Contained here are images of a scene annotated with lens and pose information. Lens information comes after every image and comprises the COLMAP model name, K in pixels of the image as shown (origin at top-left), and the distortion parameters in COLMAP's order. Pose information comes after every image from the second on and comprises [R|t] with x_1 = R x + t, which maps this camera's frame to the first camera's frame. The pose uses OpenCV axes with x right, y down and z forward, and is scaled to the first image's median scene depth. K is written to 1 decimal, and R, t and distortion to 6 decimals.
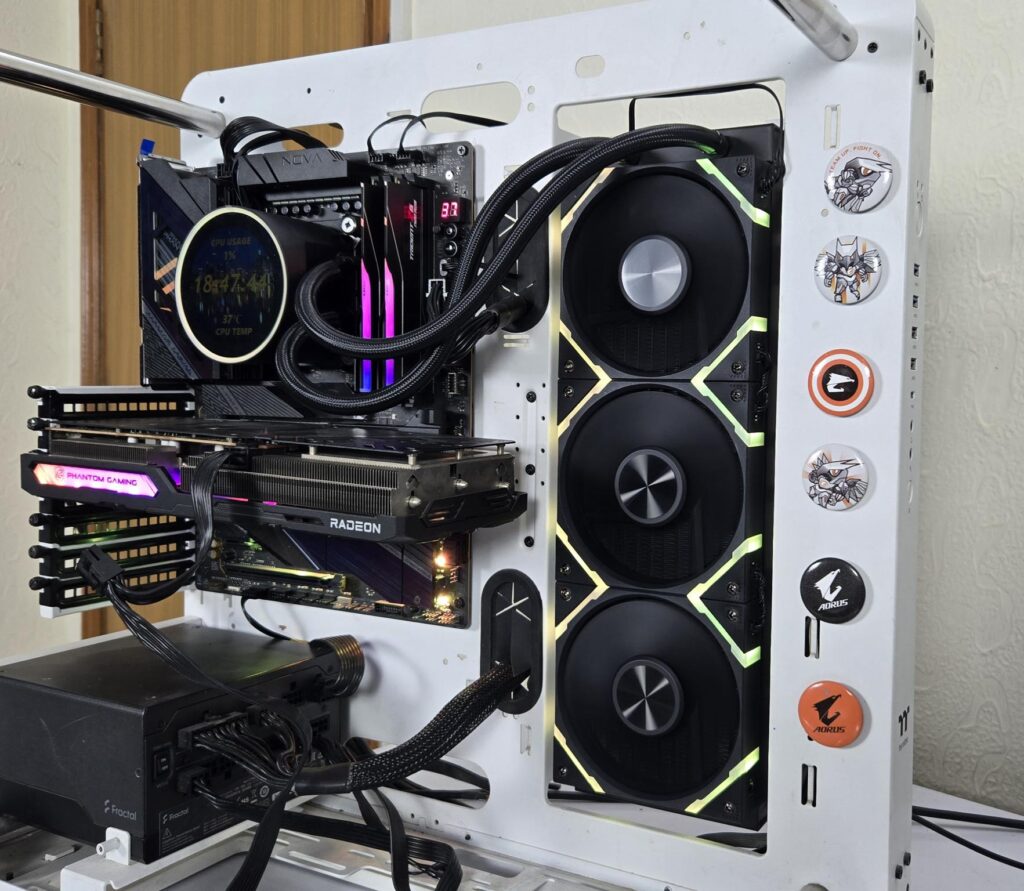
lens RADIAL K [[1086.7, 0, 610.7], [0, 1086.7, 433.4], [0, 0, 1]] dist [0.041644, 0.000000]
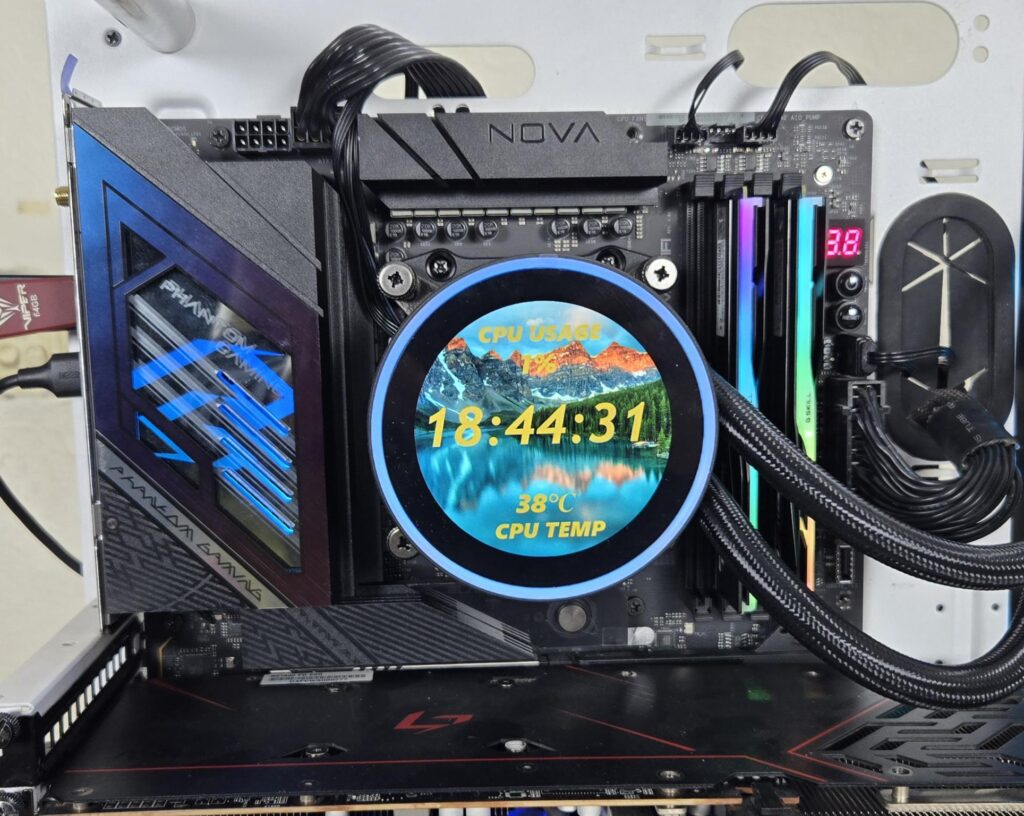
lens RADIAL K [[1313.5, 0, 517.2], [0, 1313.5, 446.0], [0, 0, 1]] dist [0.056296, 0.000000]
pose [[0.852930, -0.097935, 0.512756, -0.659286], [0.060639, 0.994182, 0.089018, -0.184673], [-0.518491, -0.044834, 0.853907, 0.566279]]
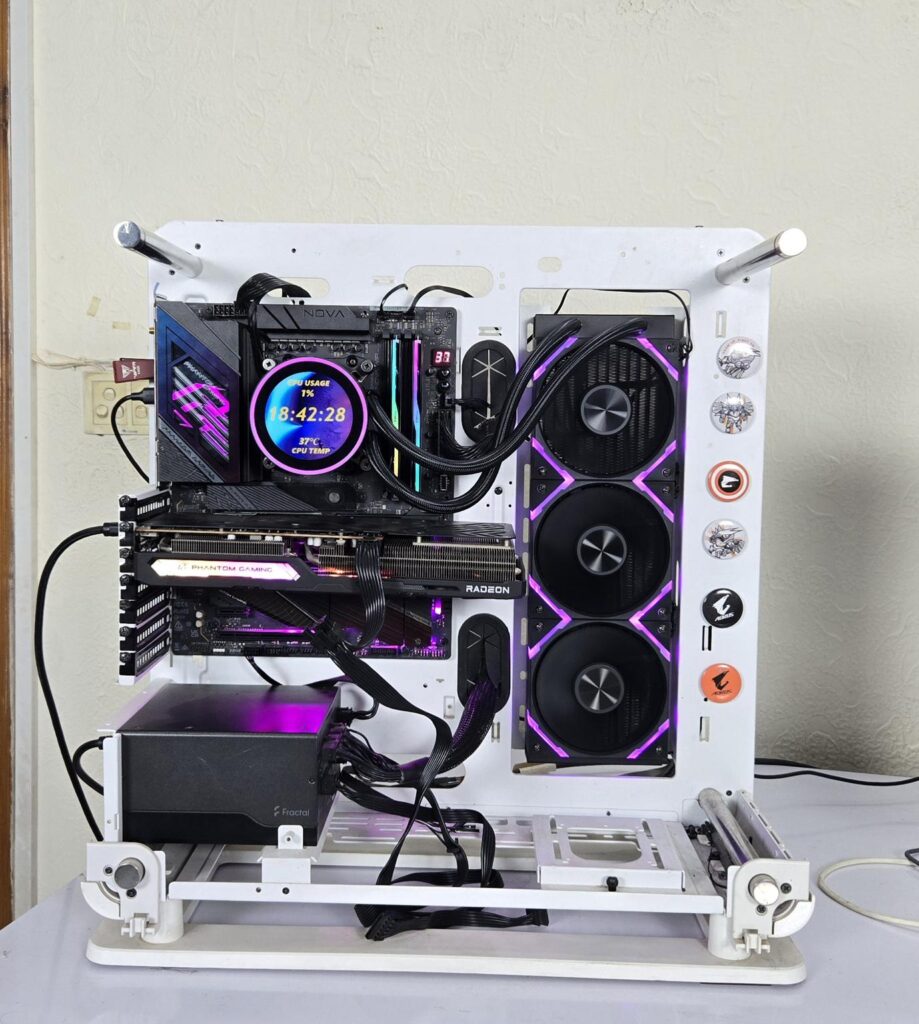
lens RADIAL K [[1240.7, 0, 437.7], [0, 1240.7, 498.8], [0, 0, 1]] dist [0.060398, 0.000000]
pose [[0.889353, -0.040746, 0.455401, -0.931090], [0.022834, 0.998736, 0.044768, -0.103106], [-0.456650, -0.029416, 0.889160, -0.420980]]
